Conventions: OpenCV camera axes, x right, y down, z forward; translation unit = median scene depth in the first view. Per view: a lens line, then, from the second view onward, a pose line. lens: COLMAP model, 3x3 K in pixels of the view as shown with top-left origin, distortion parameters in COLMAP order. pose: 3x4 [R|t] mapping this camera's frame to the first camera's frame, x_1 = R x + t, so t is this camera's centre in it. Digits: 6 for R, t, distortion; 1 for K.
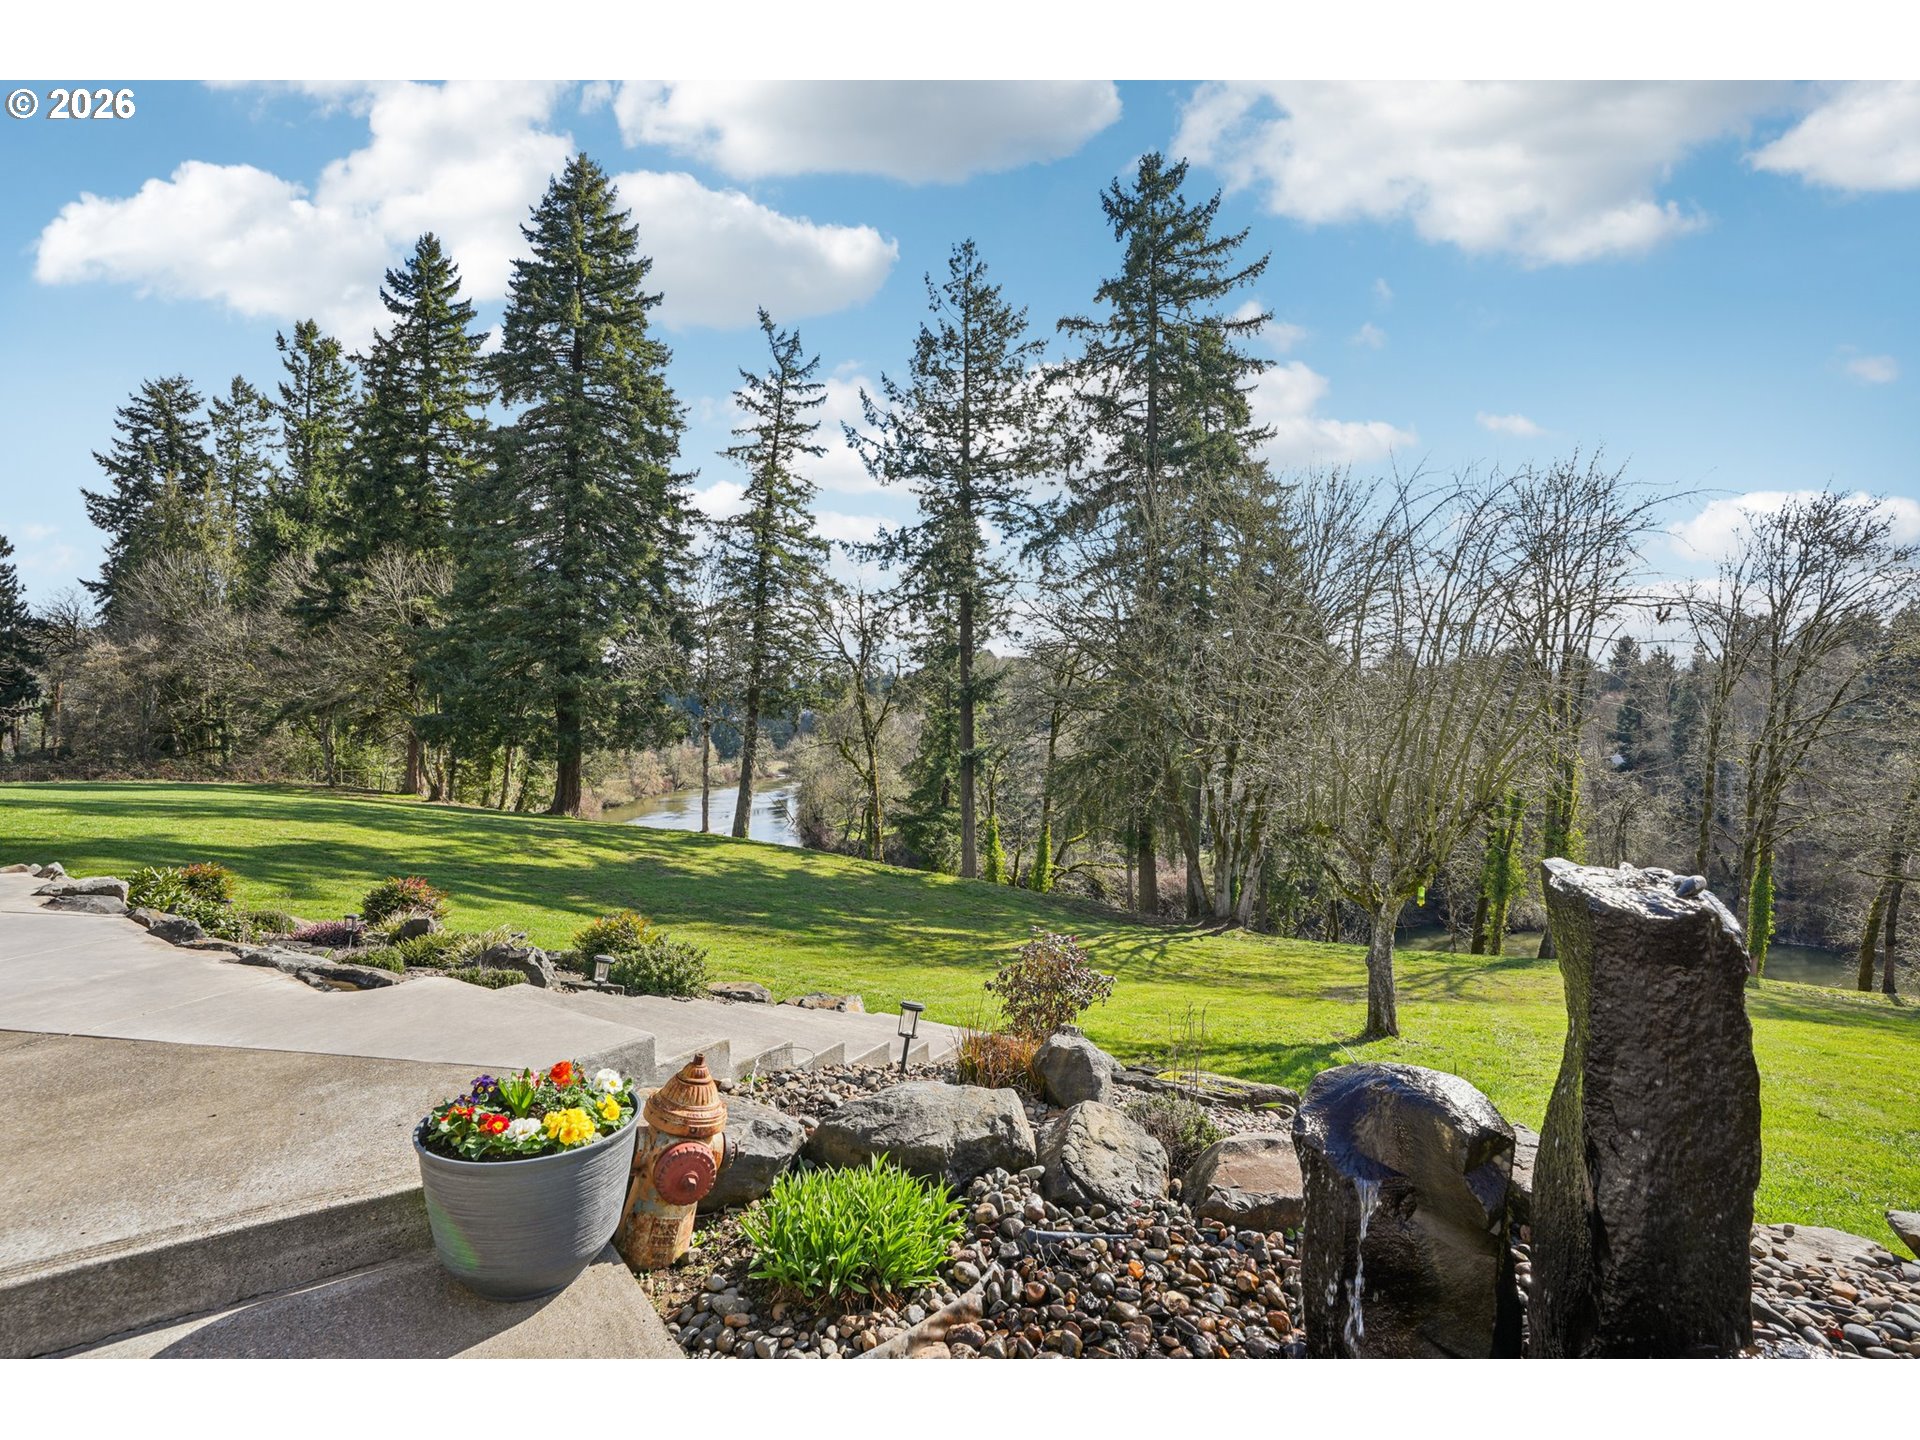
lens RADIAL K [[909.4, 0, 961.8], [0, 909.4, 713.9], [0, 0, 1]] dist [-0.060064, 0.026680]
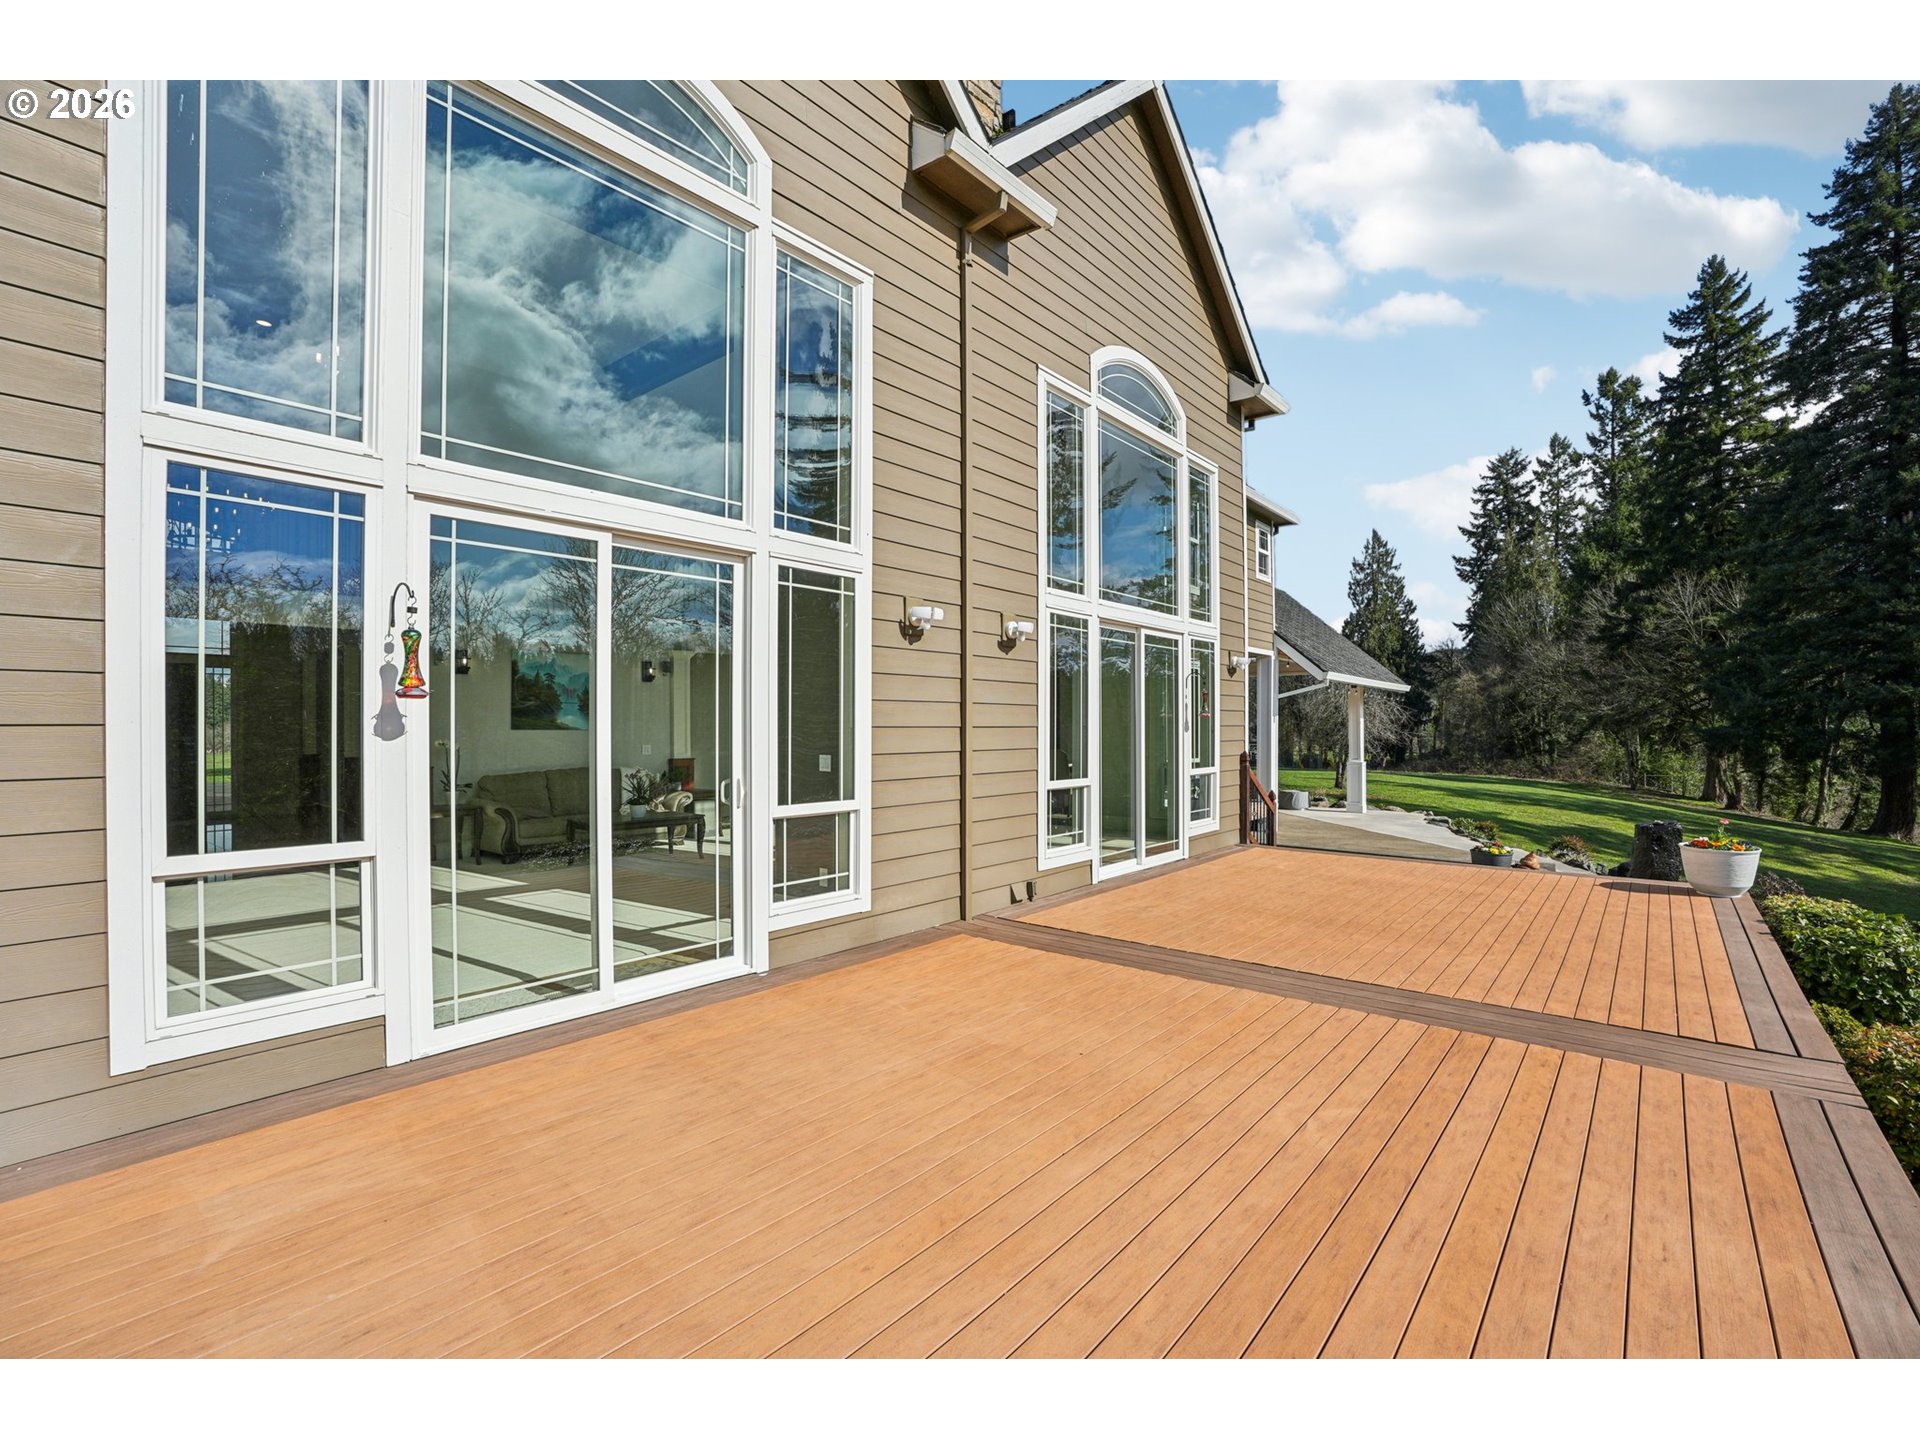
lens RADIAL K [[909.4, 0, 961.8], [0, 909.4, 713.9], [0, 0, 1]] dist [-0.060064, 0.026680]
pose [[0.272564, -0.014005, -0.962036, 0.128866], [0.013949, 0.999846, -0.010604, -0.012243], [0.962037, -0.010529, 0.272718, -0.118867]]
